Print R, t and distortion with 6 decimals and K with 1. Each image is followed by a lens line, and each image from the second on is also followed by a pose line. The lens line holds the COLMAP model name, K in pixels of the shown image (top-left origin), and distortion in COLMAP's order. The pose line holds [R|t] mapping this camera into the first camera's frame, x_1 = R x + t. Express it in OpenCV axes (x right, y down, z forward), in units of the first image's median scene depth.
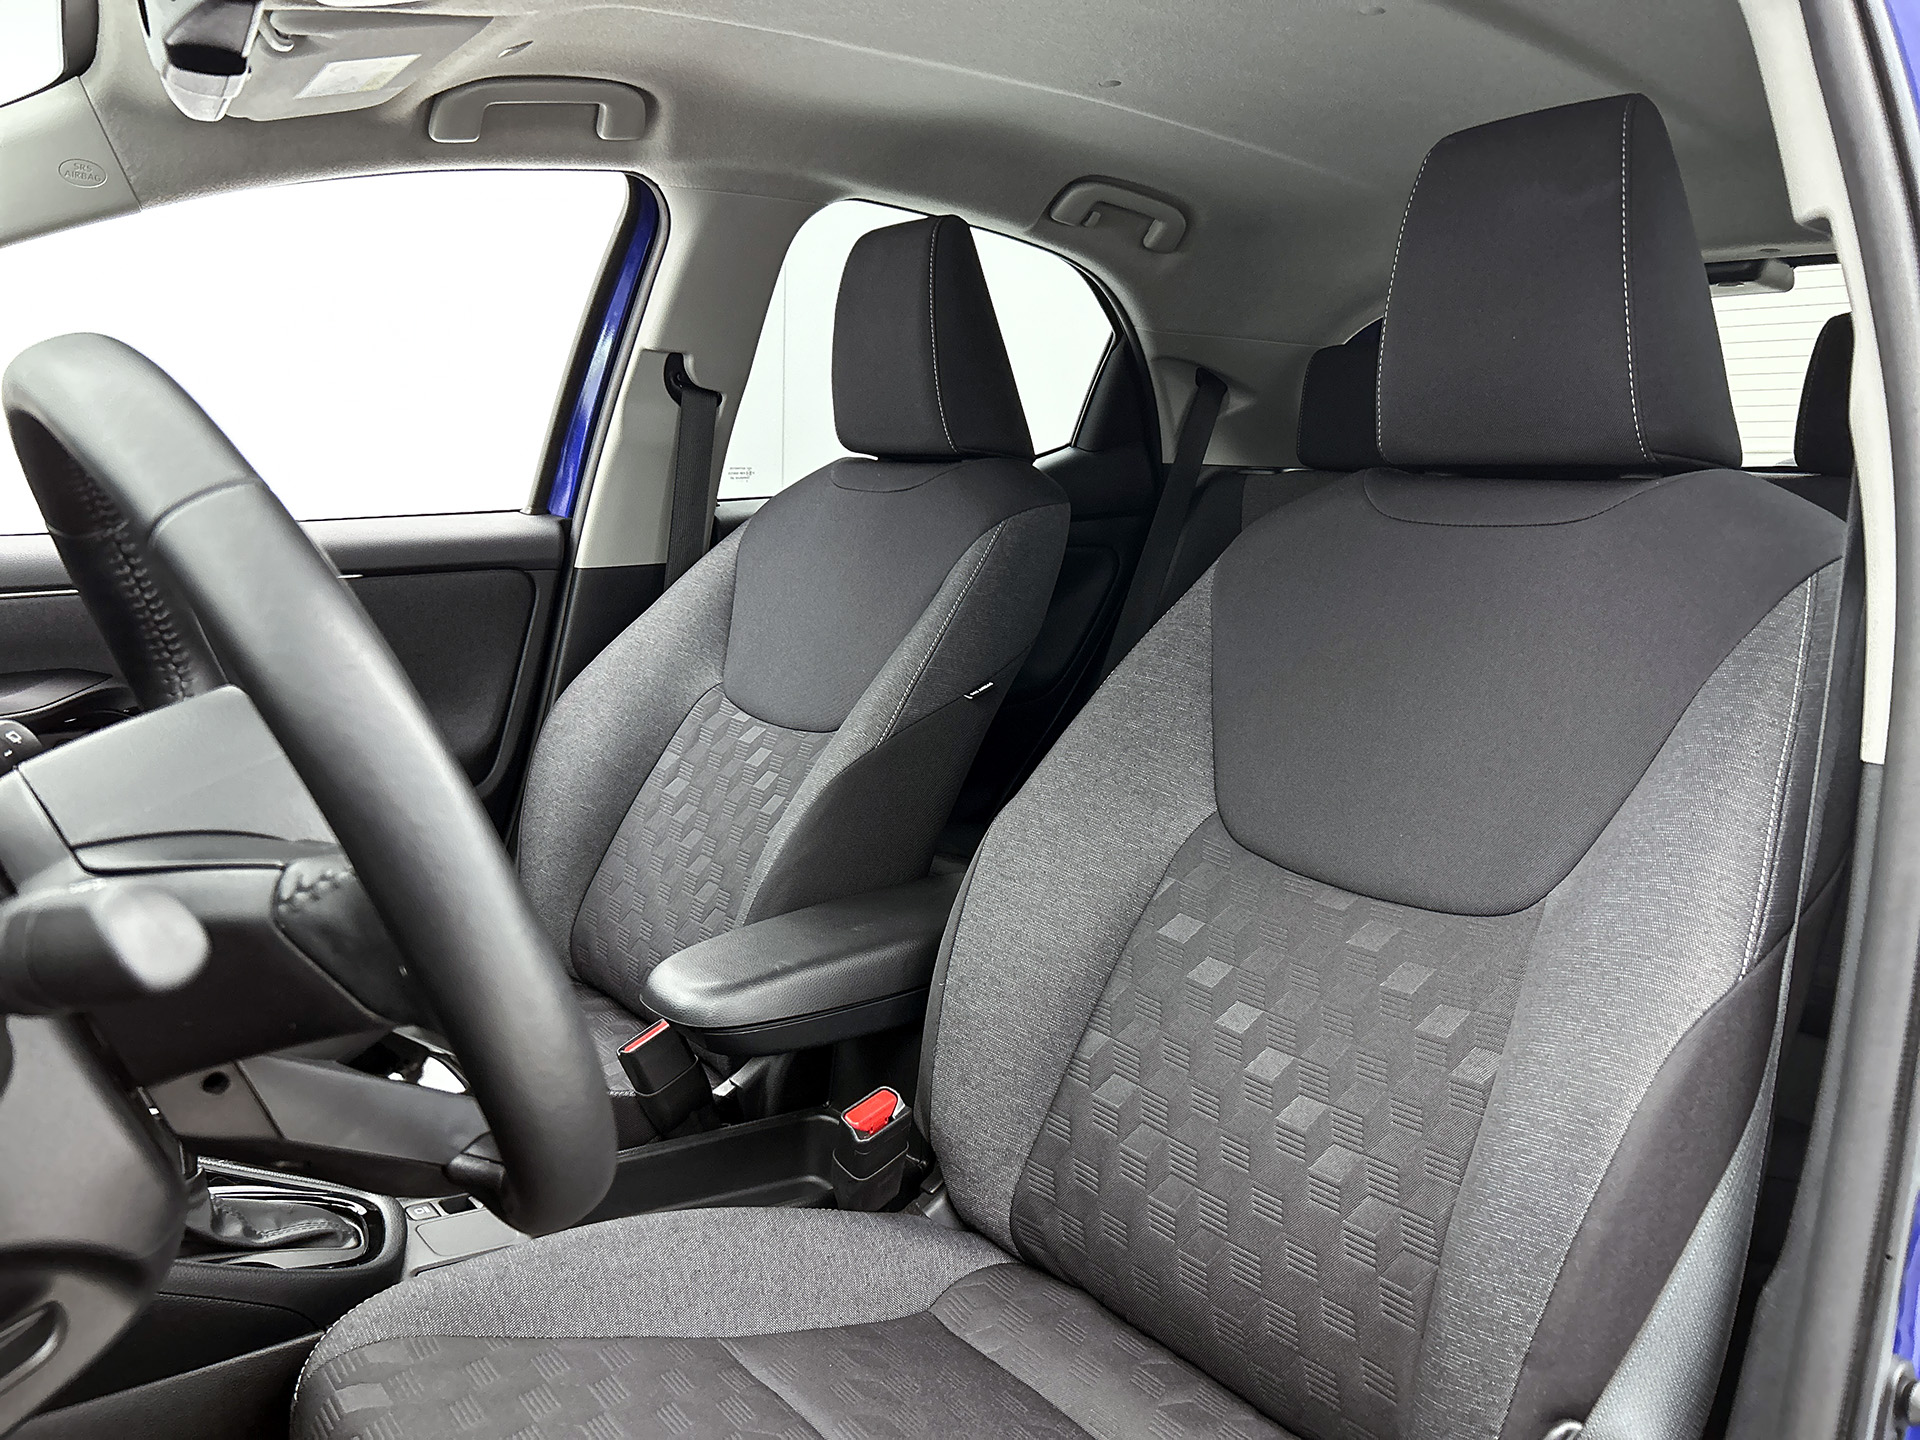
lens RADIAL K [[1506.2, 0, 960.0], [0, 1506.2, 720.0], [0, 0, 1]] dist [0.063660, -0.087068]
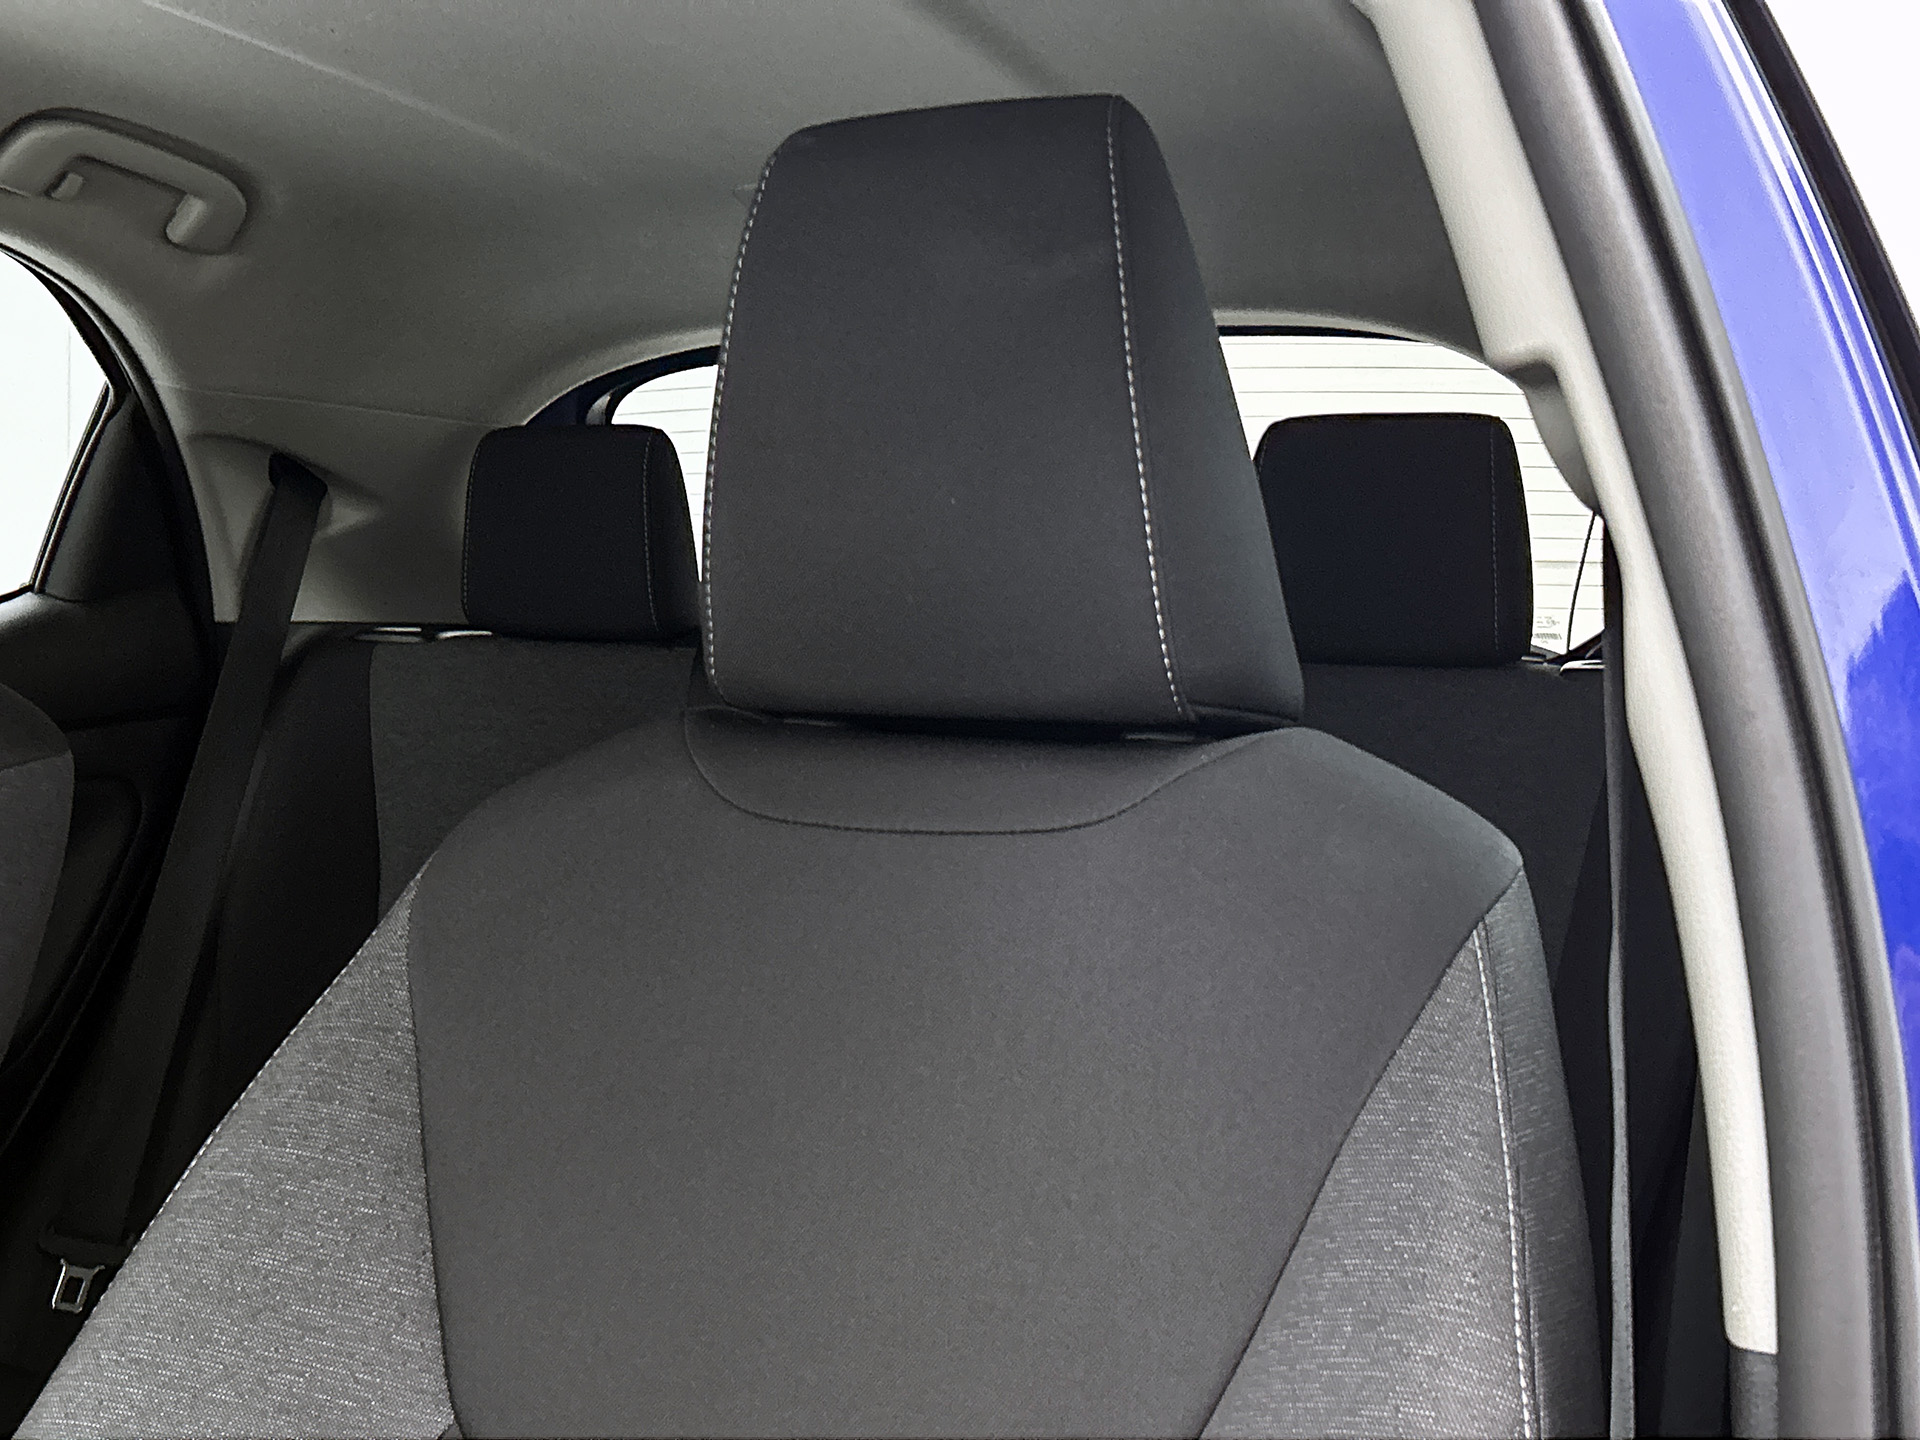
lens RADIAL K [[2328.2, 0, 960.0], [0, 2328.2, 720.0], [0, 0, 1]] dist [0.192750, -0.567786]
pose [[0.891968, -0.031697, 0.450986, -0.014364], [0.070904, 0.995002, -0.070304, -0.064362], [-0.446504, 0.094686, 0.889758, 0.140209]]
